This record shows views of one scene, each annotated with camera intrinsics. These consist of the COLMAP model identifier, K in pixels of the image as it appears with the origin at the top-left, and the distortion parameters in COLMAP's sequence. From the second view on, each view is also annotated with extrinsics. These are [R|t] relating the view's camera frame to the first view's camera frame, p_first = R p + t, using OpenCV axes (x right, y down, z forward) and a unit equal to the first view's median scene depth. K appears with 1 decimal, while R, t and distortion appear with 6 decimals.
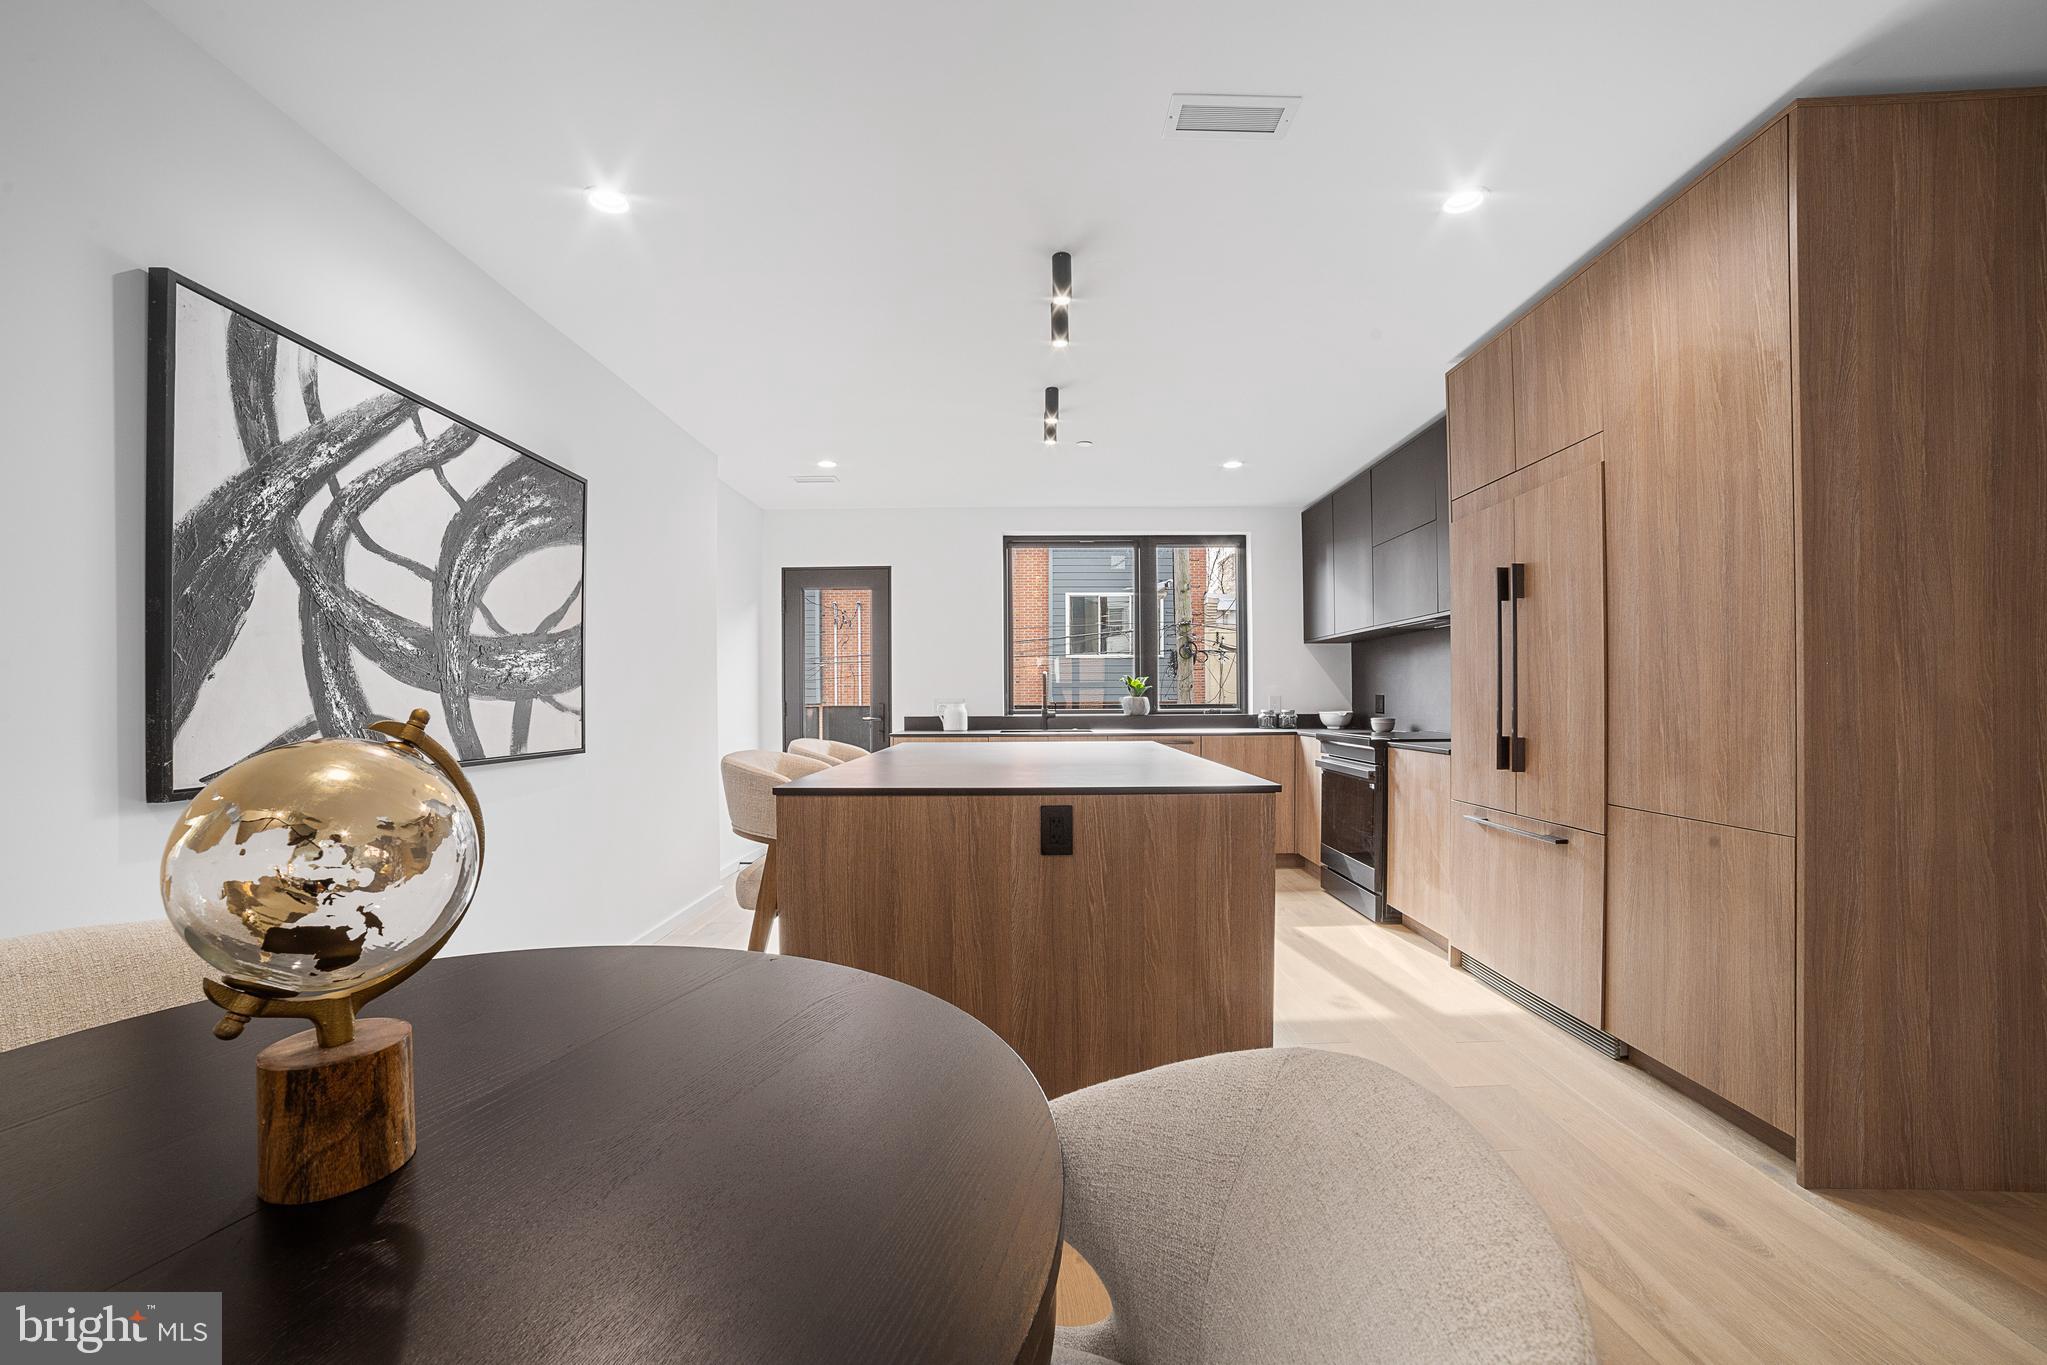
lens RADIAL K [[824.5, 0, 1021.5], [0, 824.5, 700.2], [0, 0, 1]] dist [-0.092205, 0.036529]
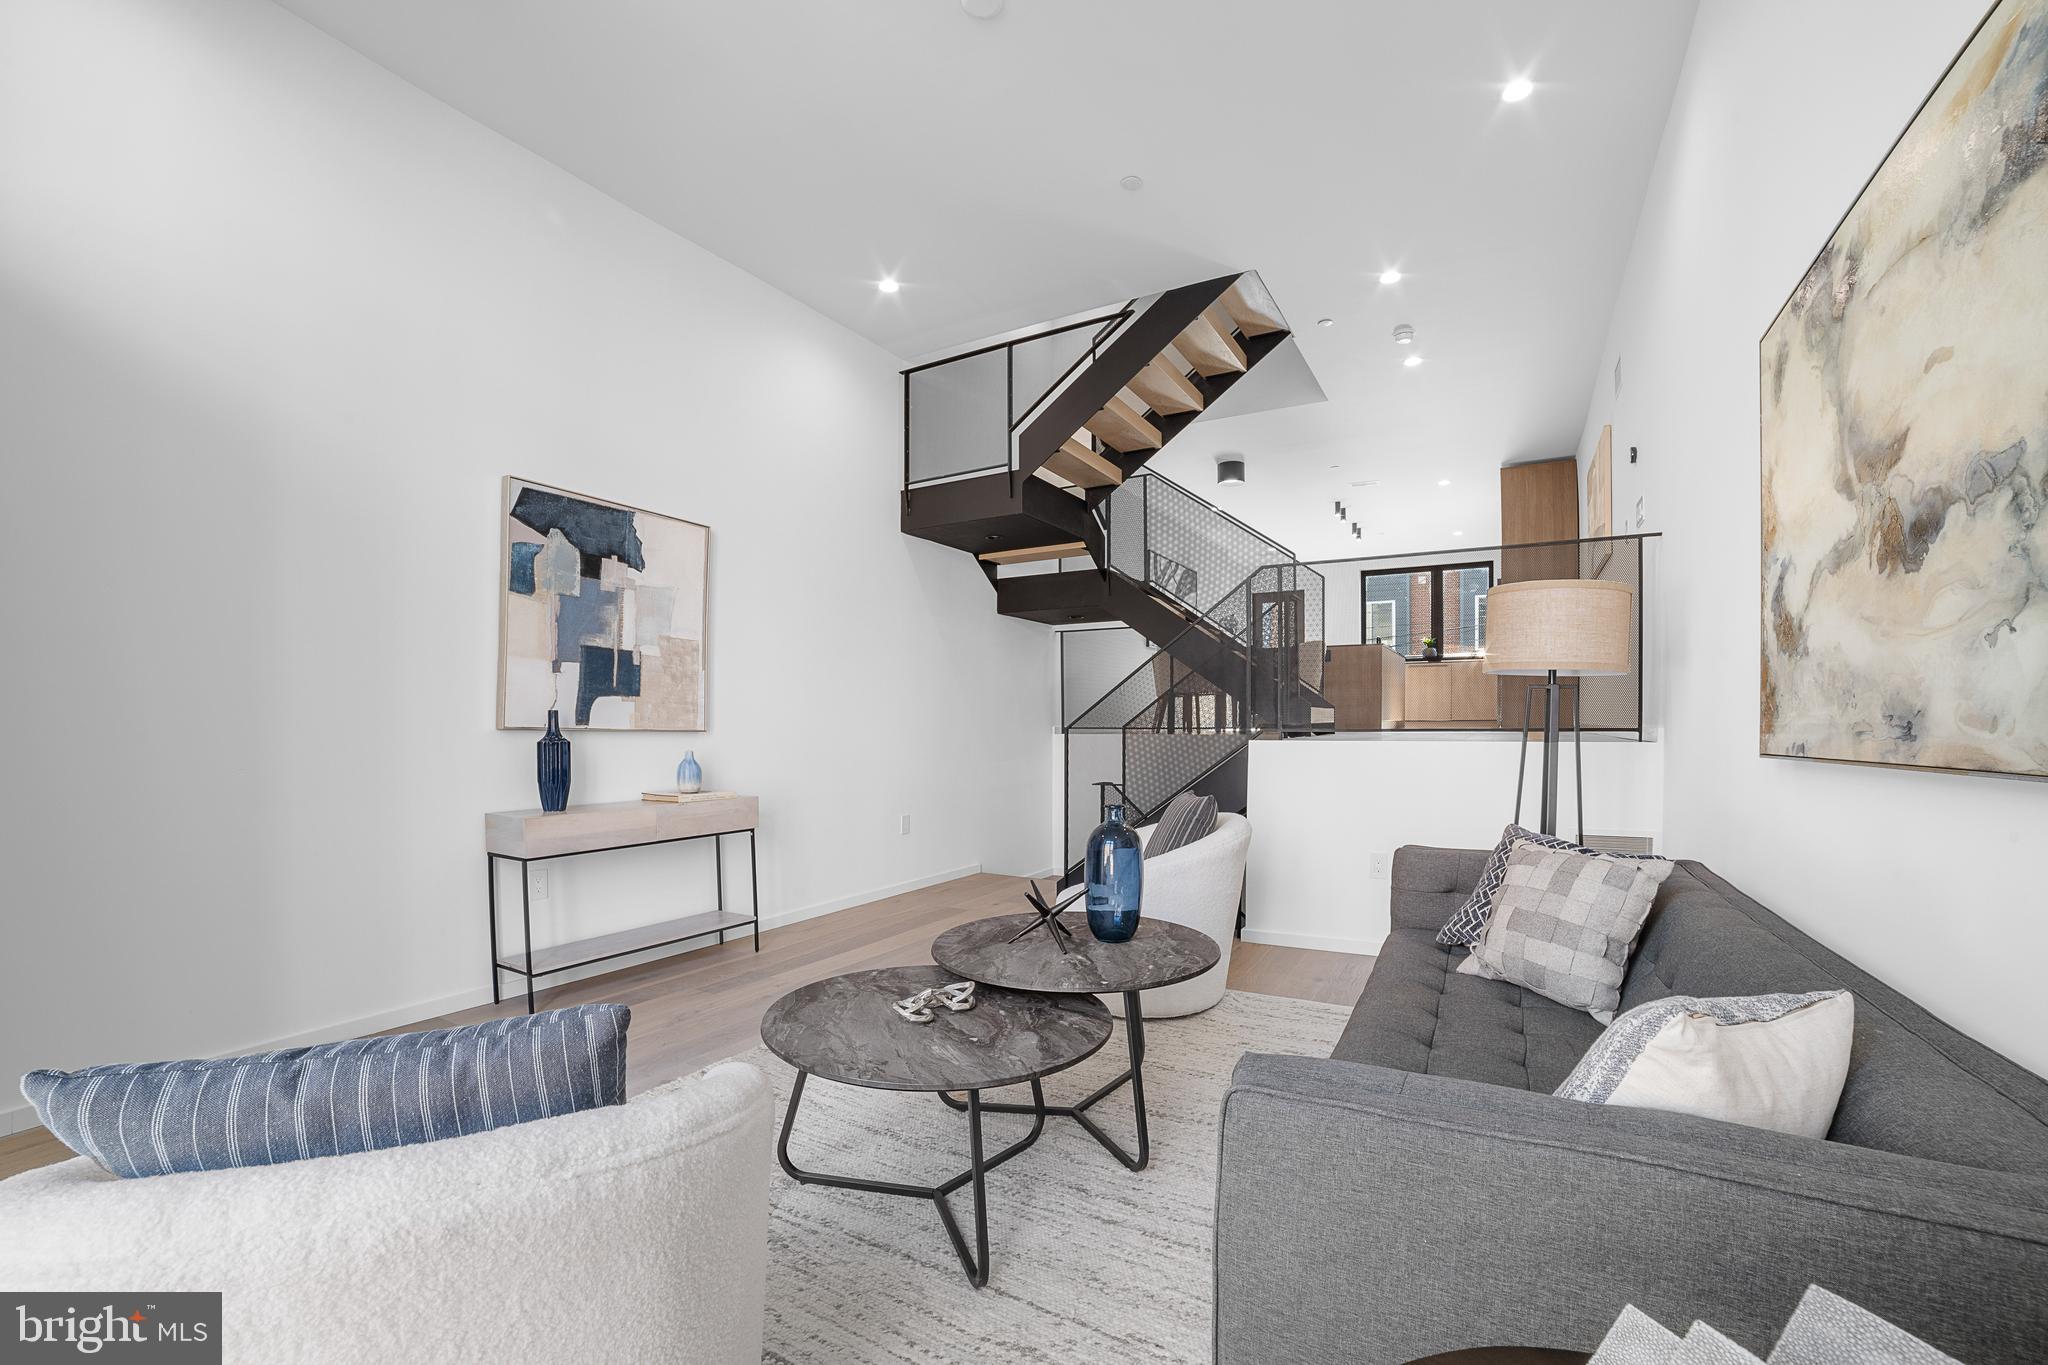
lens RADIAL K [[829.3, 0, 1019.2], [0, 829.3, 692.9], [0, 0, 1]] dist [-0.095587, 0.039839]
pose [[0.860564, -0.010792, -0.509228, 0.726764], [-0.005236, 0.999535, -0.030031, 0.433331], [0.509316, 0.028510, 0.860107, -3.017725]]
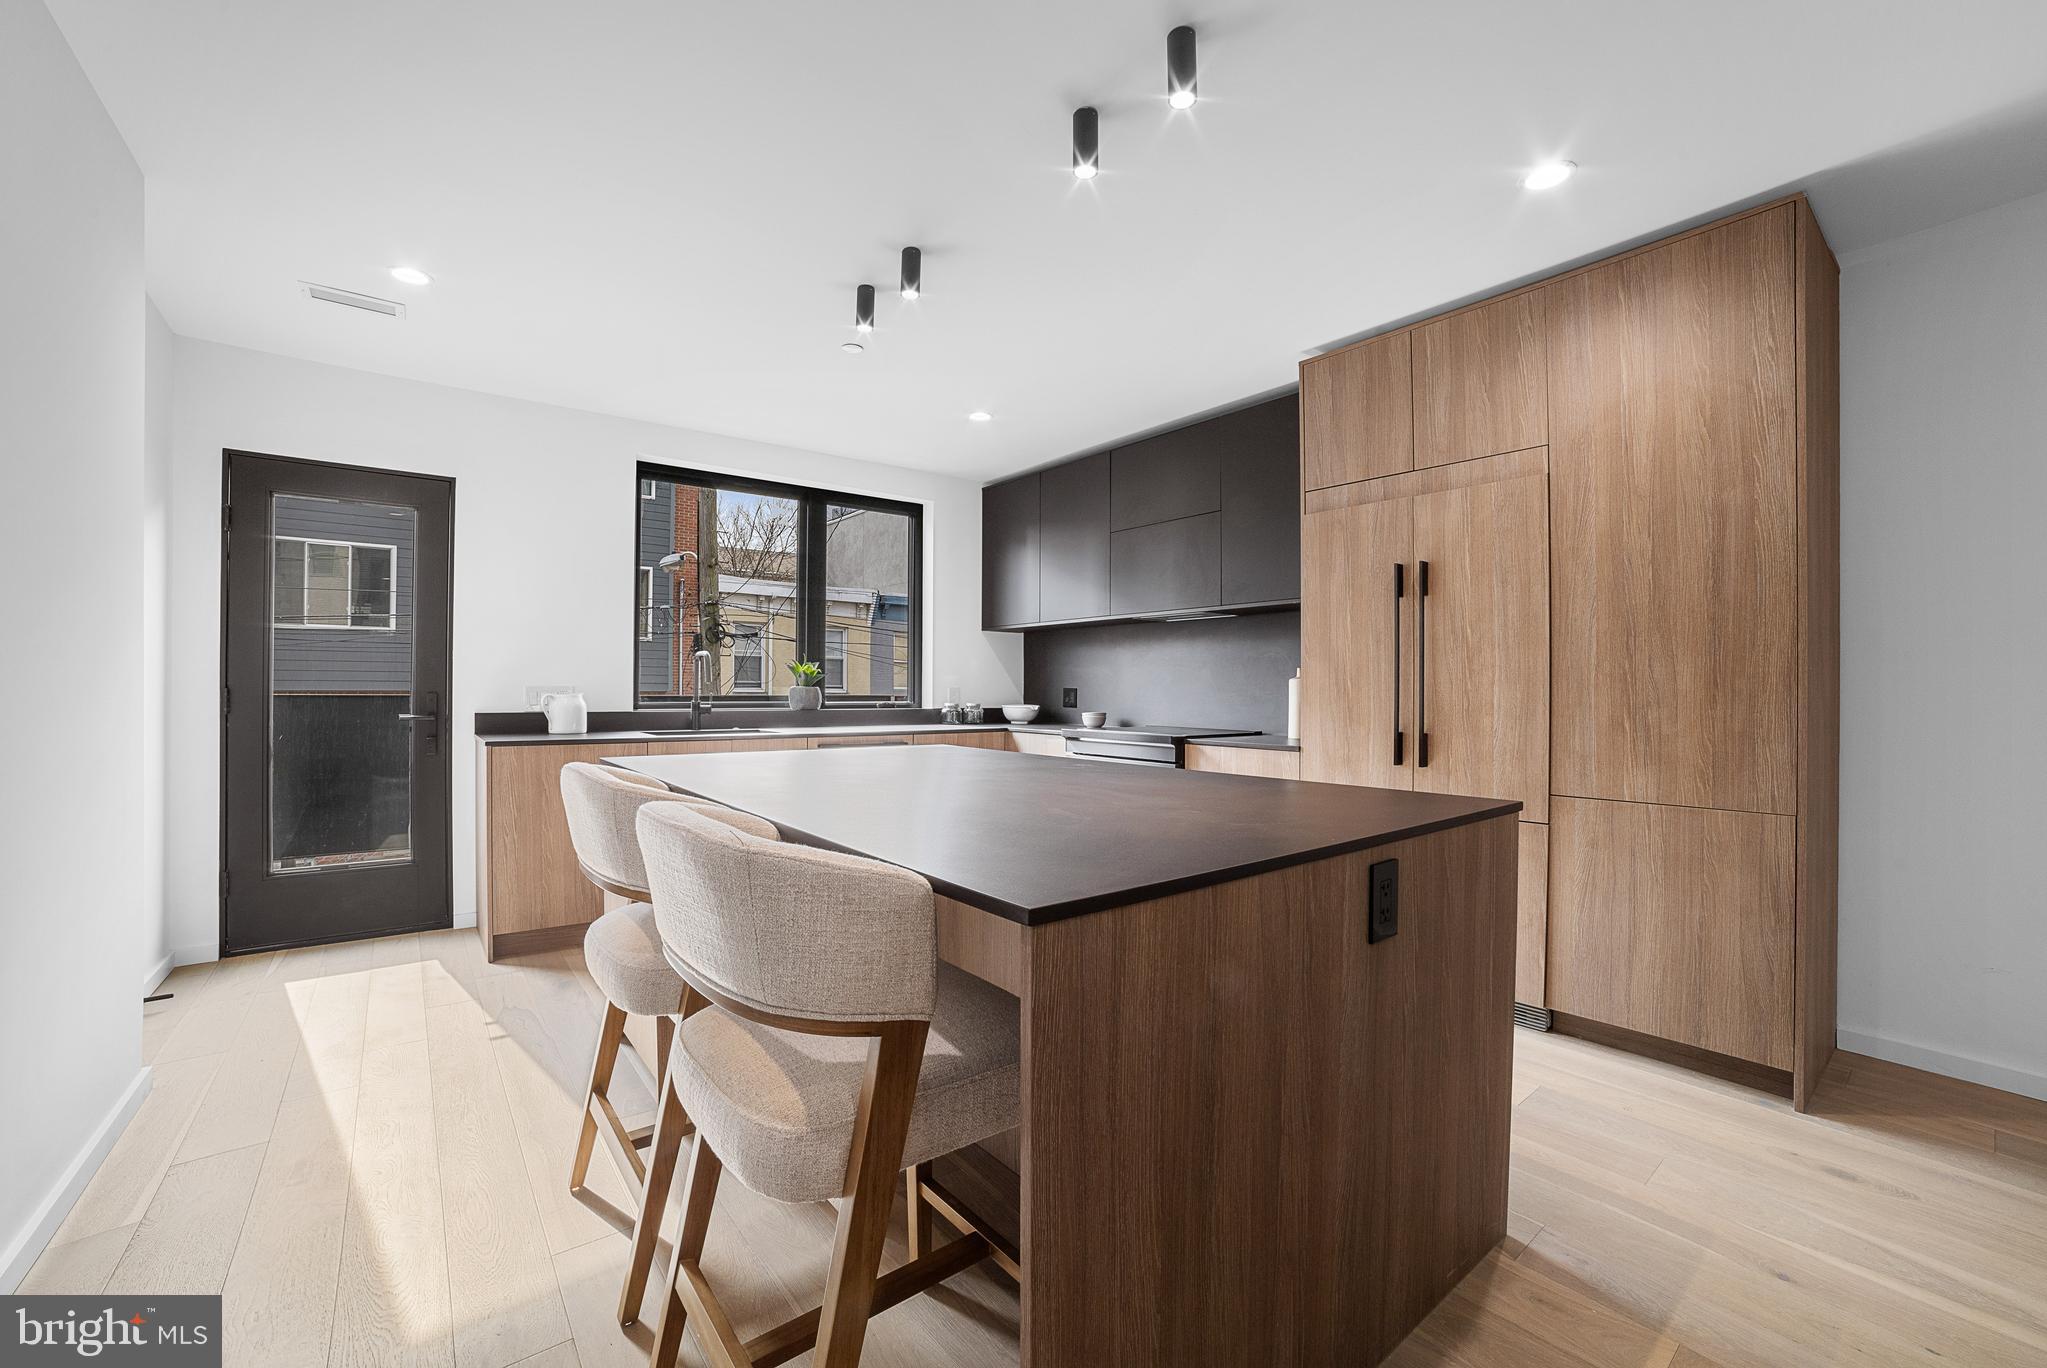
lens RADIAL K [[831.3, 0, 1029.8], [0, 831.3, 688.7], [0, 0, 1]] dist [-0.092704, 0.037670]
pose [[0.781681, 0.011197, 0.623577, -0.502201], [-0.009276, 0.999937, -0.006327, 0.002105], [-0.623609, -0.000839, 0.781736, 0.613389]]
